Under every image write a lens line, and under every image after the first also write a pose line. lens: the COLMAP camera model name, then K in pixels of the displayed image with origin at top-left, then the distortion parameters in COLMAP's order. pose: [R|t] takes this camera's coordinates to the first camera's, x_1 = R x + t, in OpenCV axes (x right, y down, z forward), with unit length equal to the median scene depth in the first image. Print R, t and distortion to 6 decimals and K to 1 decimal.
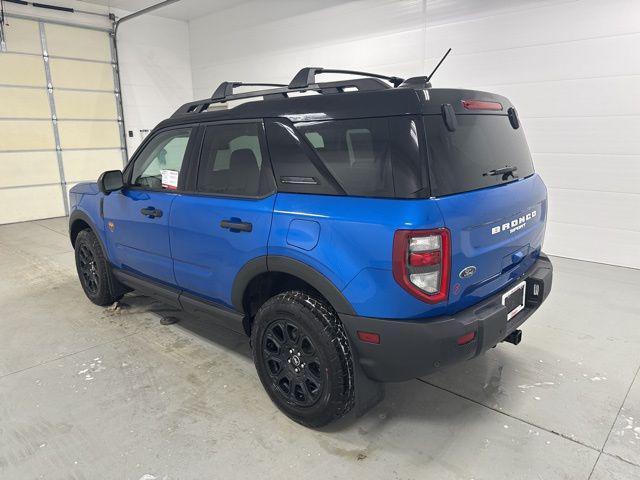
lens RADIAL K [[447.5, 0, 318.4], [0, 447.5, 240.3], [0, 0, 1]] dist [0.029742, -0.044819]
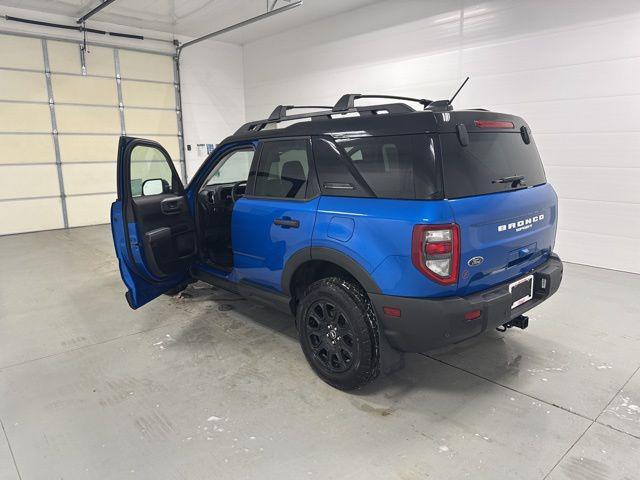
lens RADIAL K [[447.5, 0, 319.1], [0, 447.5, 240.7], [0, 0, 1]] dist [0.029742, -0.044819]
pose [[0.995516, 0.020650, -0.092313, 0.017288], [-0.023248, 0.999361, -0.027157, 0.045931], [0.091693, 0.029181, 0.995360, -0.199873]]
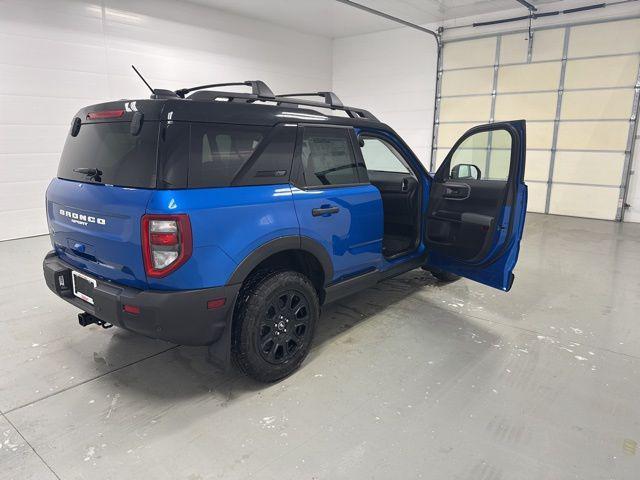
lens RADIAL K [[447.5, 0, 324.3], [0, 447.5, 239.8], [0, 0, 1]] dist [0.029742, -0.044819]
pose [[0.055712, 0.233546, -0.970748, 1.455304], [-0.232195, 0.948632, 0.214900, -0.341537], [0.971072, 0.213430, 0.107078, 1.361264]]
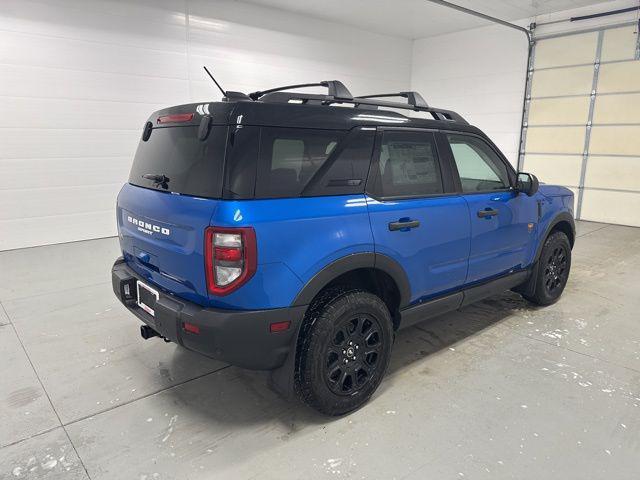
lens RADIAL K [[447.5, 0, 326.6], [0, 447.5, 240.2], [0, 0, 1]] dist [0.029742, -0.044819]
pose [[-0.098964, 0.225010, -0.969318, 1.334211], [-0.231438, 0.942182, 0.242340, -0.339549], [0.967803, 0.248320, -0.041166, 1.349398]]
